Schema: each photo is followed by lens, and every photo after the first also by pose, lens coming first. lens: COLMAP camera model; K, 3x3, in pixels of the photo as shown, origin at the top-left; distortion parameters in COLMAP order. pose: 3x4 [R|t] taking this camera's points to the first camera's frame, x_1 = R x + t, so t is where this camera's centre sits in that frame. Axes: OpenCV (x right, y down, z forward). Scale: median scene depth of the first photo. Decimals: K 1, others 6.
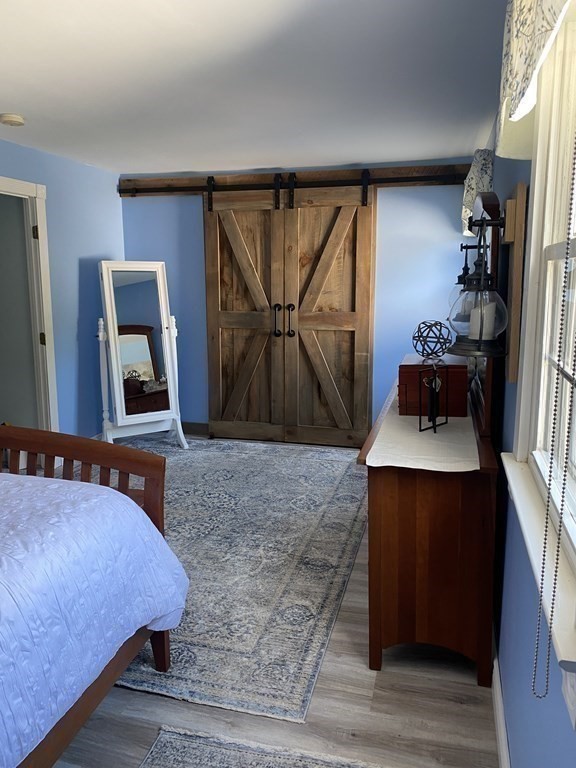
lens RADIAL K [[585.2, 0, 291.5], [0, 585.2, 377.6], [0, 0, 1]] dist [0.043120, -0.055725]
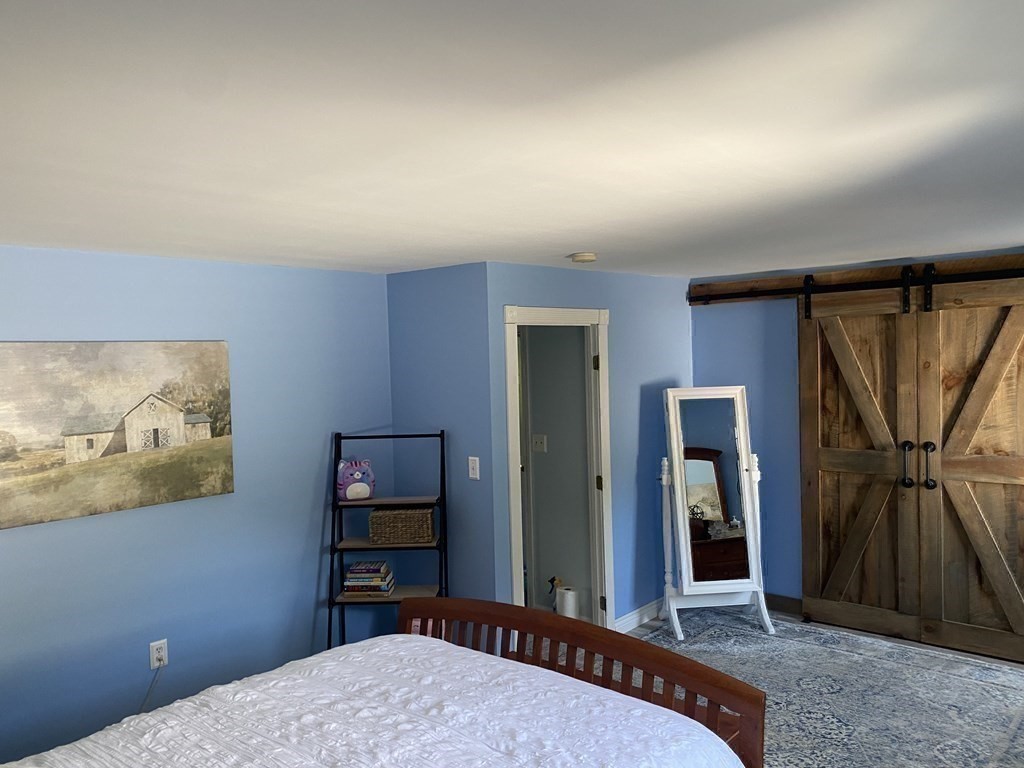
lens RADIAL K [[780.3, 0, 505.3], [0, 780.3, 390.0], [0, 0, 1]] dist [0.043120, -0.055725]
pose [[0.884537, -0.010326, -0.466356, -0.010397], [-0.045981, 0.992956, -0.109197, -0.062131], [0.464199, 0.118033, 0.877831, -0.070911]]
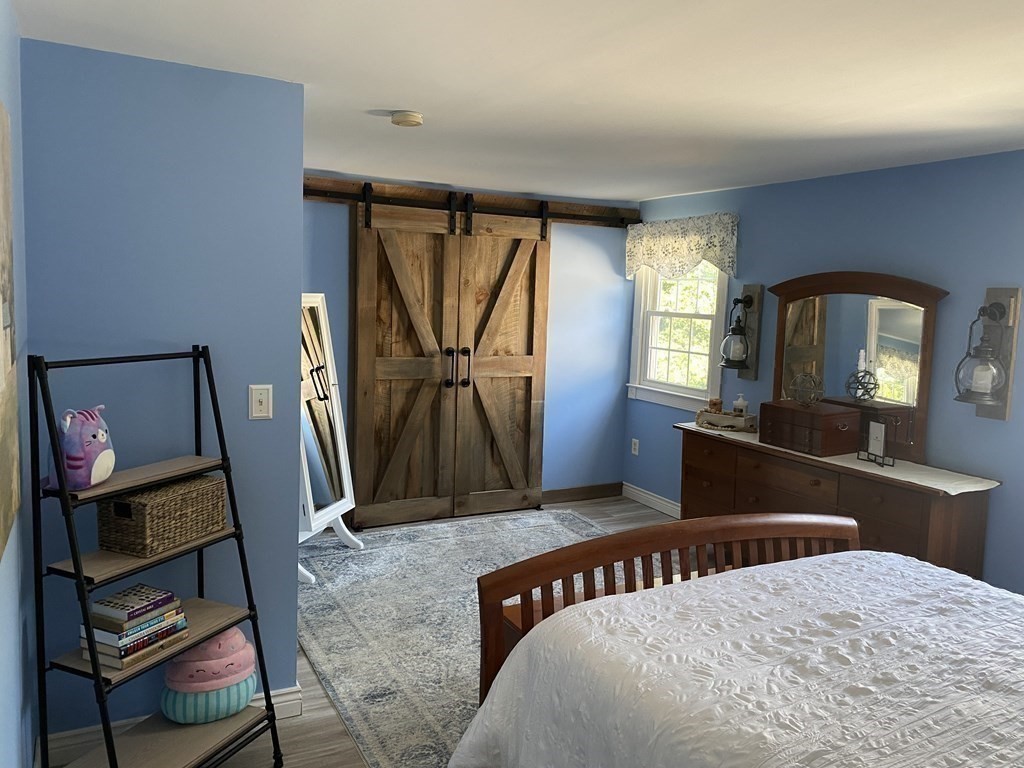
lens RADIAL K [[780.3, 0, 544.2], [0, 780.3, 370.4], [0, 0, 1]] dist [0.043120, -0.055725]
pose [[0.726173, -0.042439, 0.686201, -0.683224], [0.074572, 0.997066, -0.017251, -0.066385], [-0.683456, 0.063699, 0.727207, 0.122975]]
